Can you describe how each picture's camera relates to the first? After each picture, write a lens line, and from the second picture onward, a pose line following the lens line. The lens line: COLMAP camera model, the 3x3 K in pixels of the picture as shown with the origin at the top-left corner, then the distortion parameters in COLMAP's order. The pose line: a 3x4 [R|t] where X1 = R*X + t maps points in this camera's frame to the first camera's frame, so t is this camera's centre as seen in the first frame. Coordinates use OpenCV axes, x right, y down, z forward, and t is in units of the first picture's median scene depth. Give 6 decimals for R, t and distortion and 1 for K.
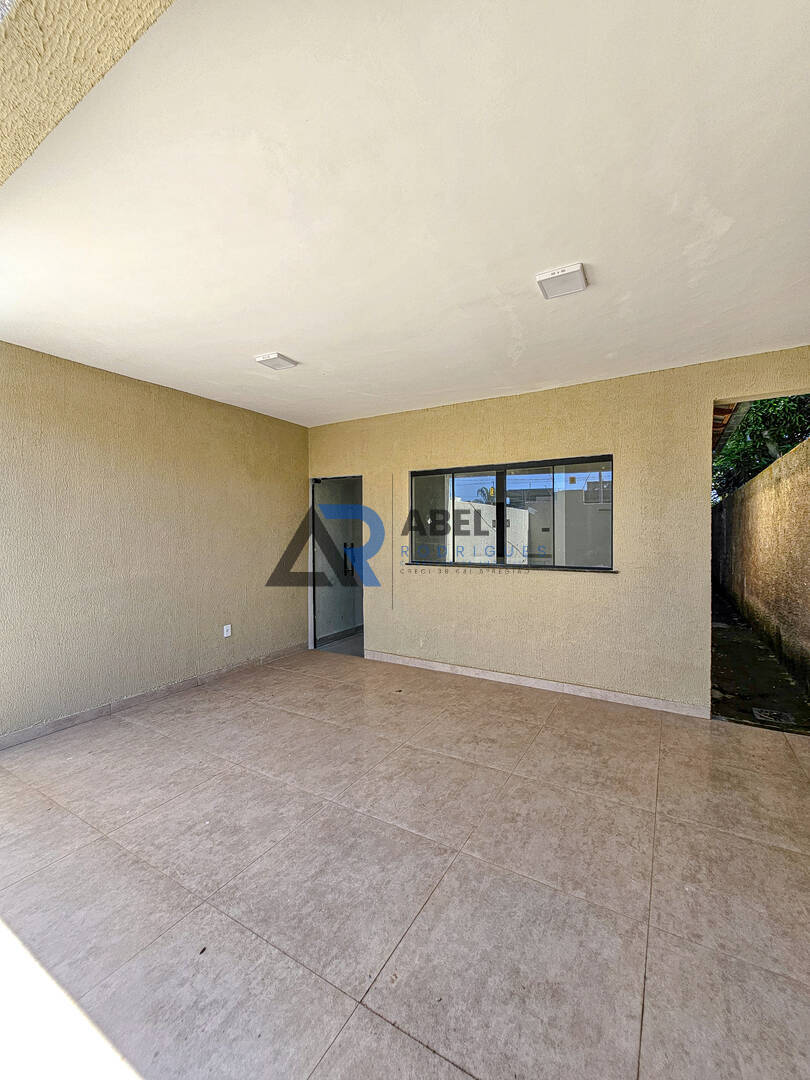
lens RADIAL K [[457.6, 0, 397.4], [0, 457.6, 544.9], [0, 0, 1]] dist [-0.001080, -0.000417]
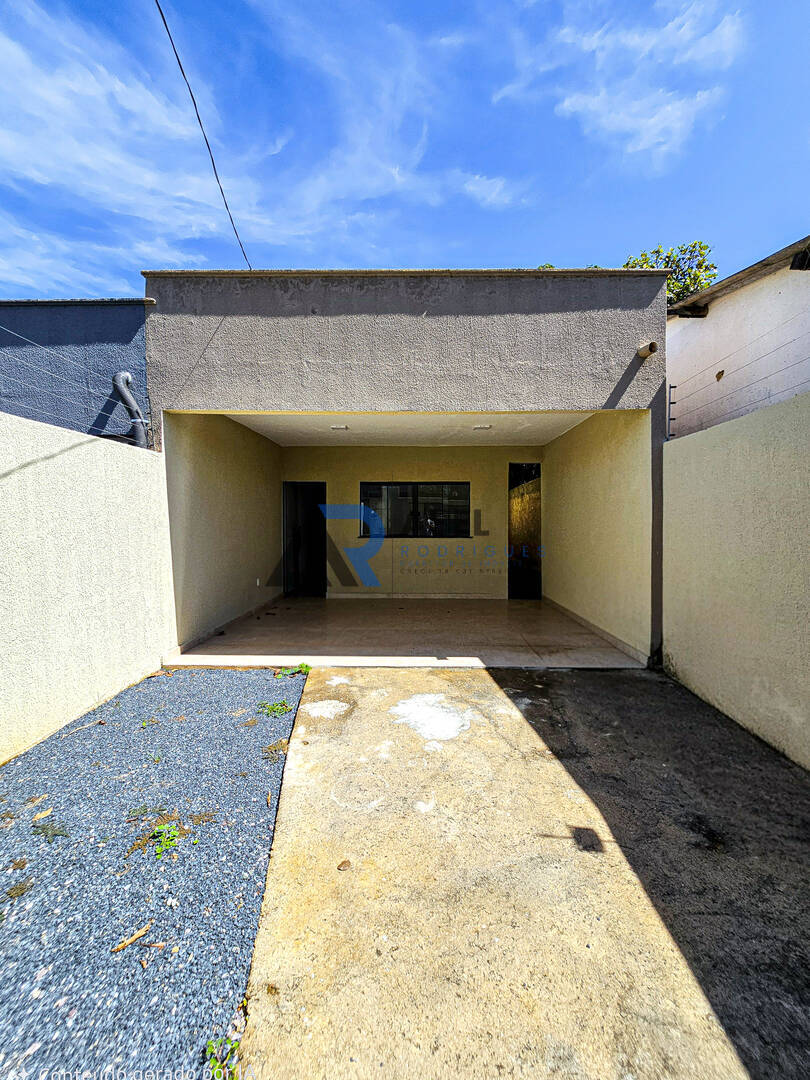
lens RADIAL K [[457.6, 0, 415.3], [0, 457.6, 533.0], [0, 0, 1]] dist [-0.001080, -0.000417]
pose [[0.863977, -0.009604, 0.503439, -0.692682], [0.012081, 0.999926, -0.001657, 0.034354], [-0.503386, 0.007513, 0.864029, -0.598425]]
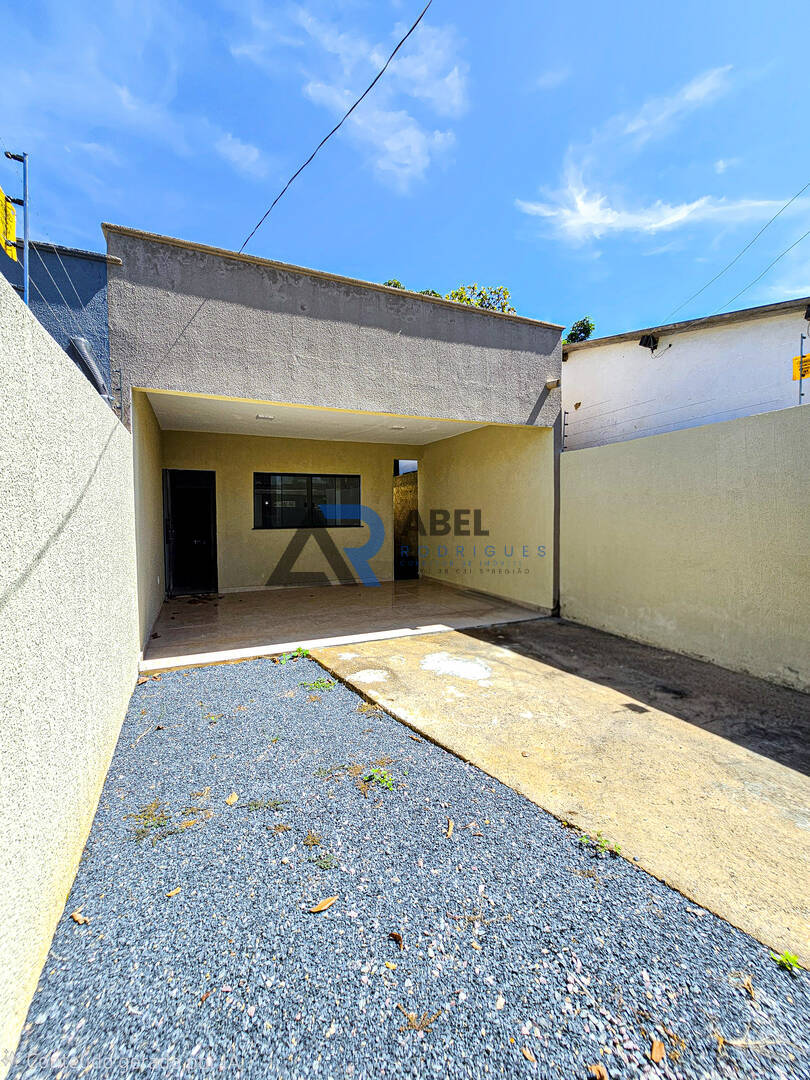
lens RADIAL K [[457.6, 0, 405.6], [0, 457.6, 534.8], [0, 0, 1]] dist [-0.001080, -0.000417]
pose [[0.554344, -0.041396, 0.831258, -1.118953], [0.029358, 0.999113, 0.030178, 0.033663], [-0.831770, 0.007675, 0.555068, -0.394240]]
